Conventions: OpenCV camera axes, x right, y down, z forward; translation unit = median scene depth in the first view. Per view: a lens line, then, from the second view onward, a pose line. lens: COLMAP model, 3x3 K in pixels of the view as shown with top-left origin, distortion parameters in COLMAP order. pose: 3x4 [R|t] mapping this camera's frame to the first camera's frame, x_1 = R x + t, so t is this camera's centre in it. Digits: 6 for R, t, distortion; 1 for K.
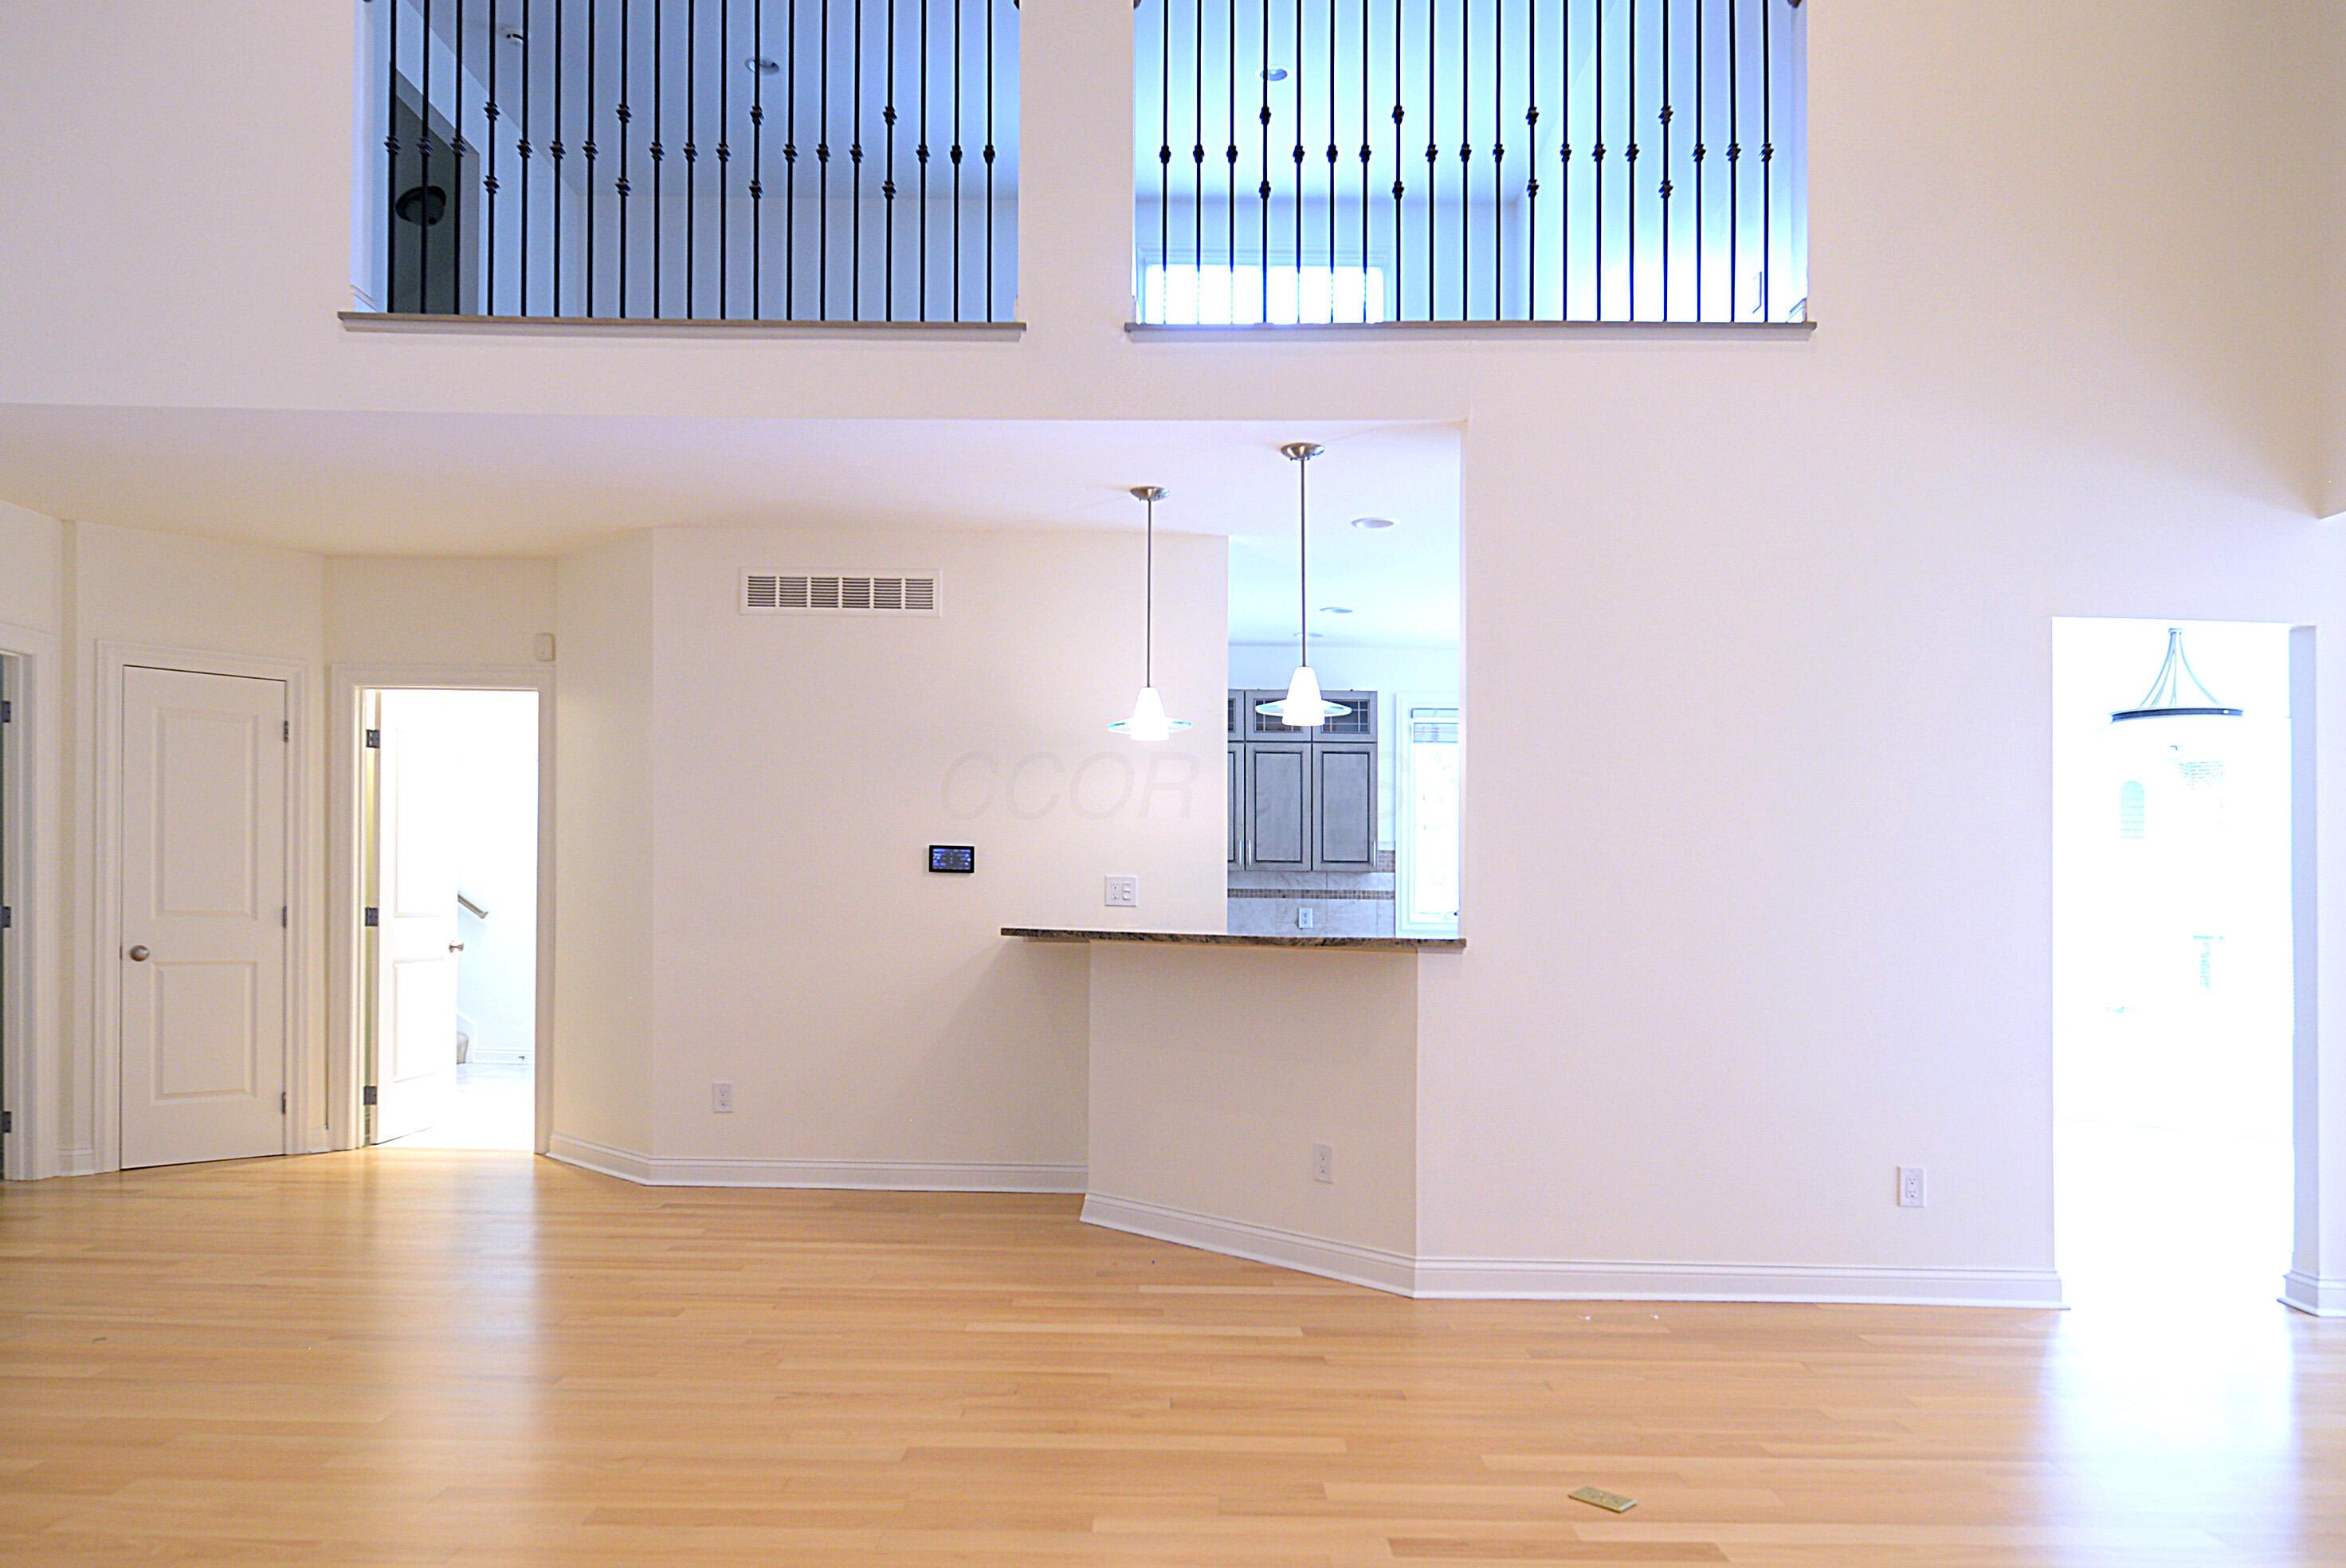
lens RADIAL K [[1535.5, 0, 1161.9], [0, 1535.5, 876.4], [0, 0, 1]] dist [-0.007267, -0.005863]
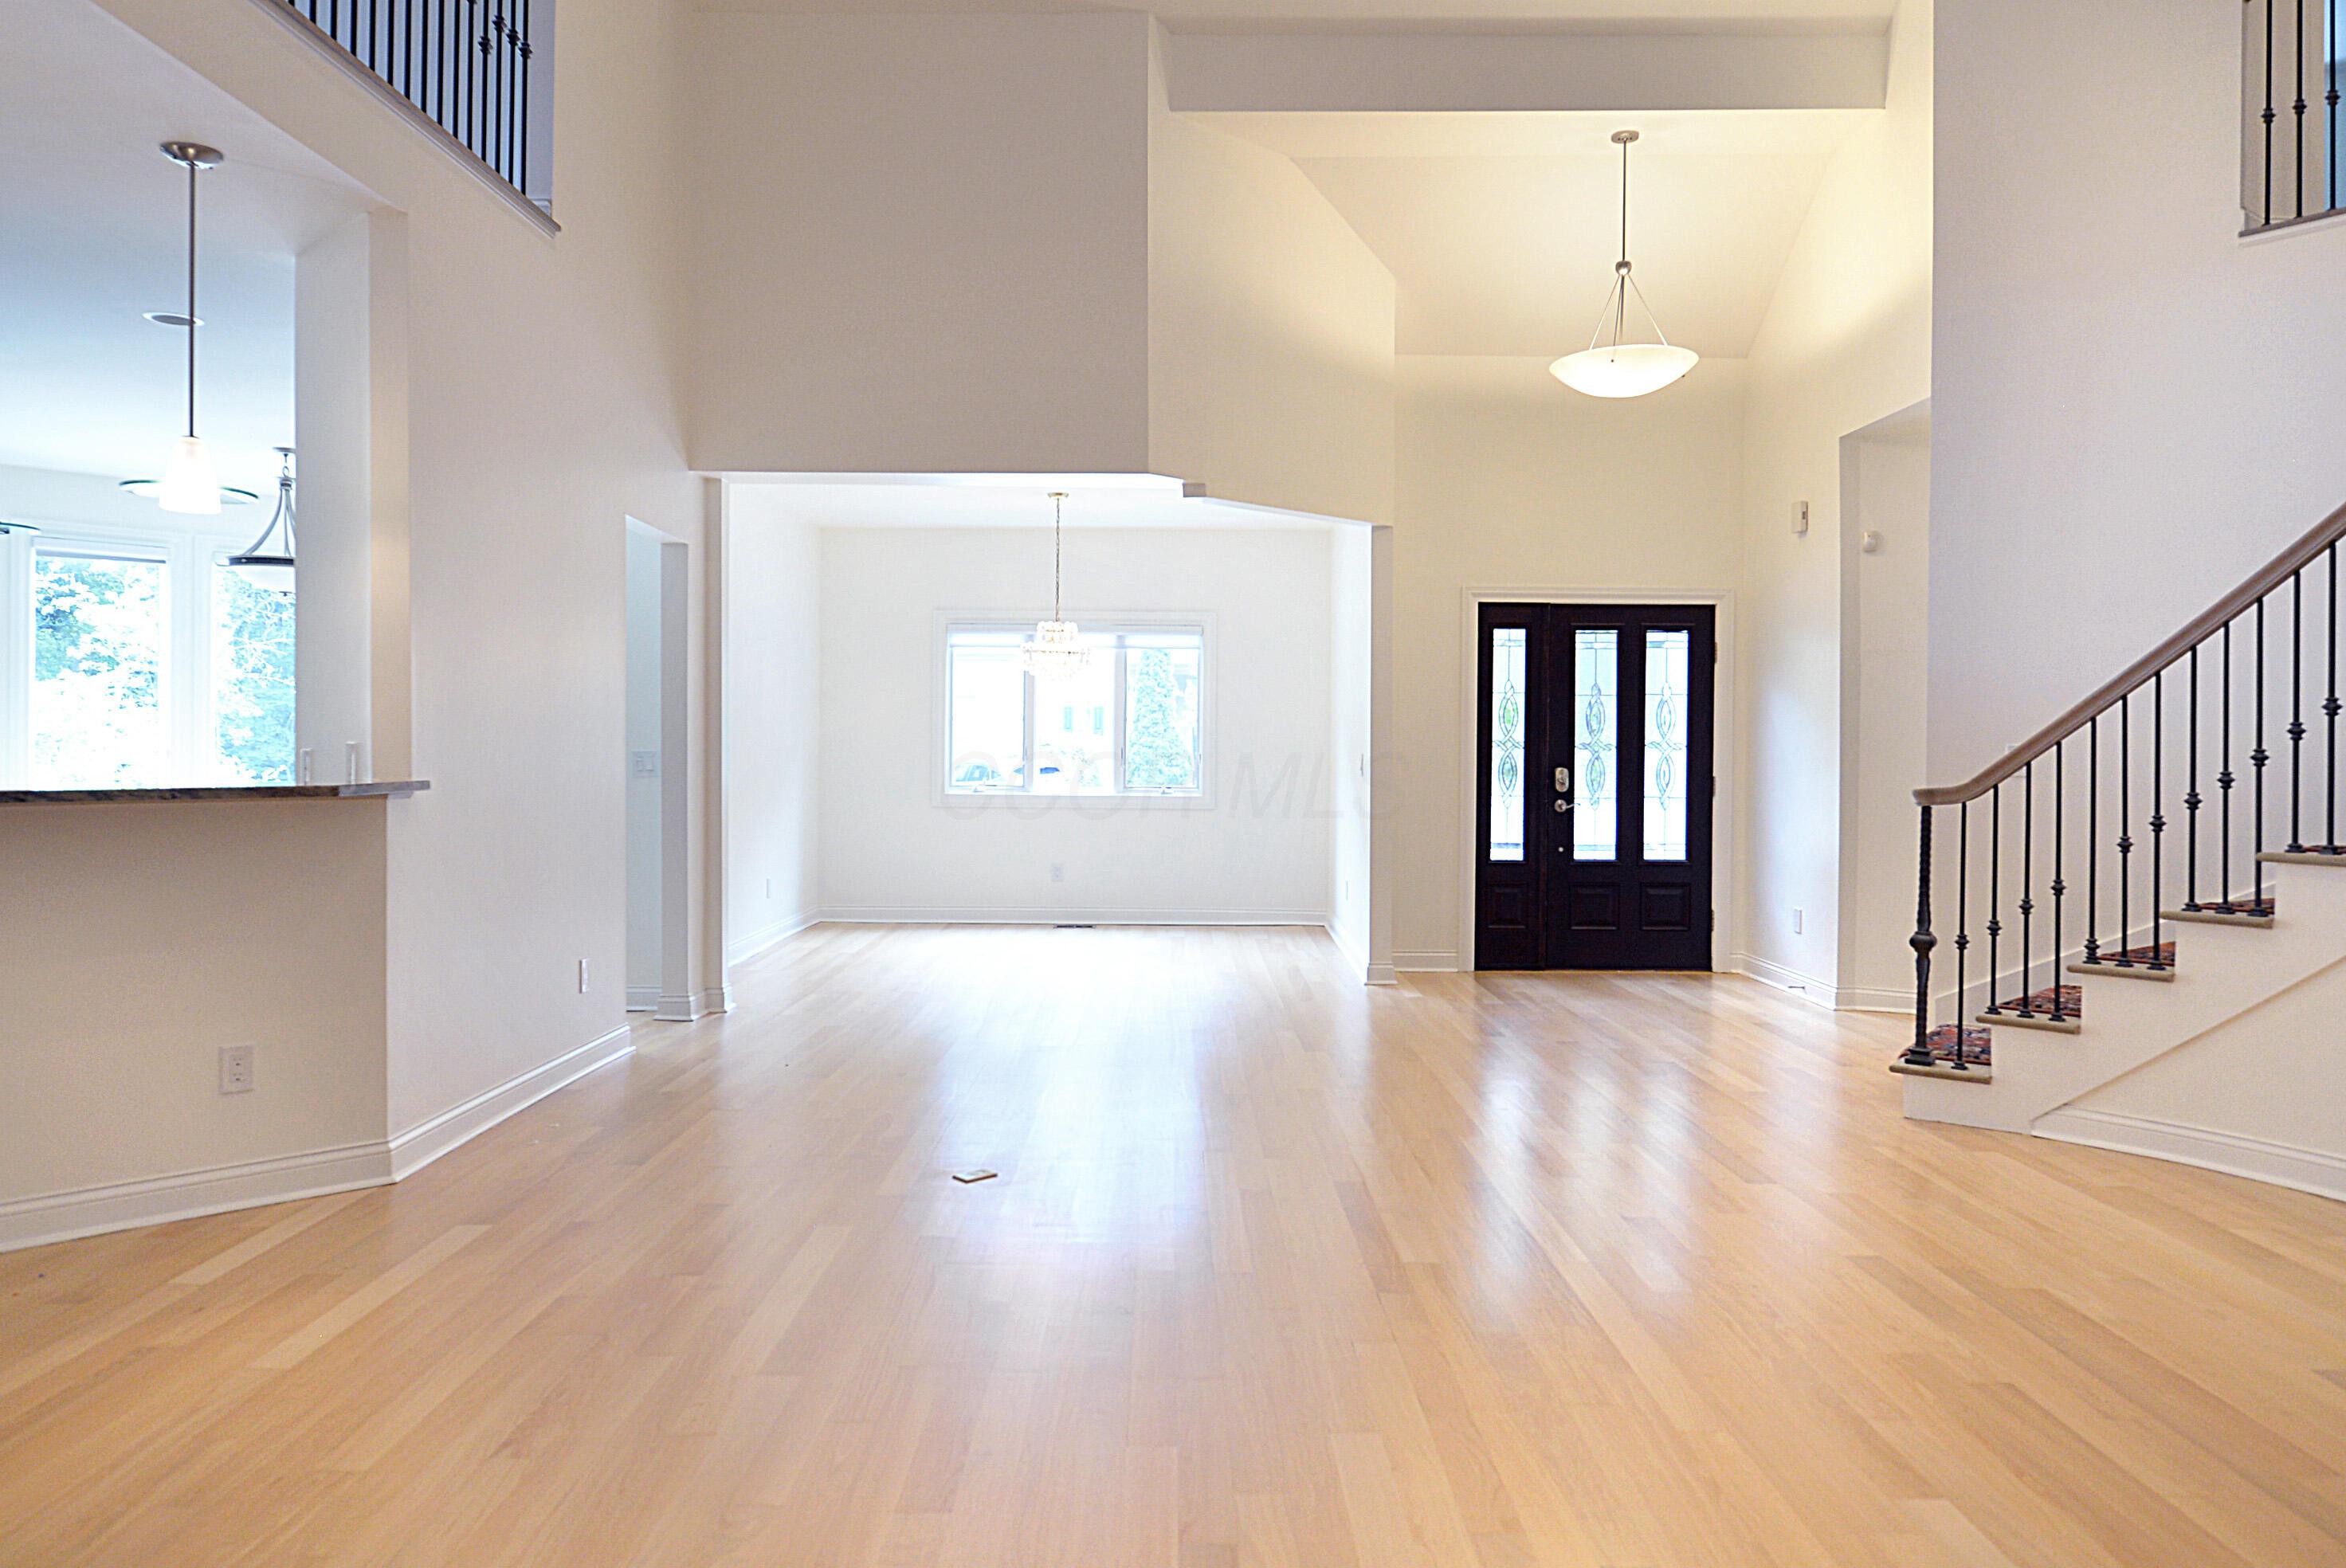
lens RADIAL K [[1562.4, 0, 1180.3], [0, 1562.4, 740.5], [0, 0, 1]] dist [-0.005406, -0.004517]
pose [[0.005644, -0.005670, 0.999968, -0.563709], [-0.022652, 0.999727, 0.005796, 0.000033], [-0.999727, -0.022684, 0.005514, 0.409894]]
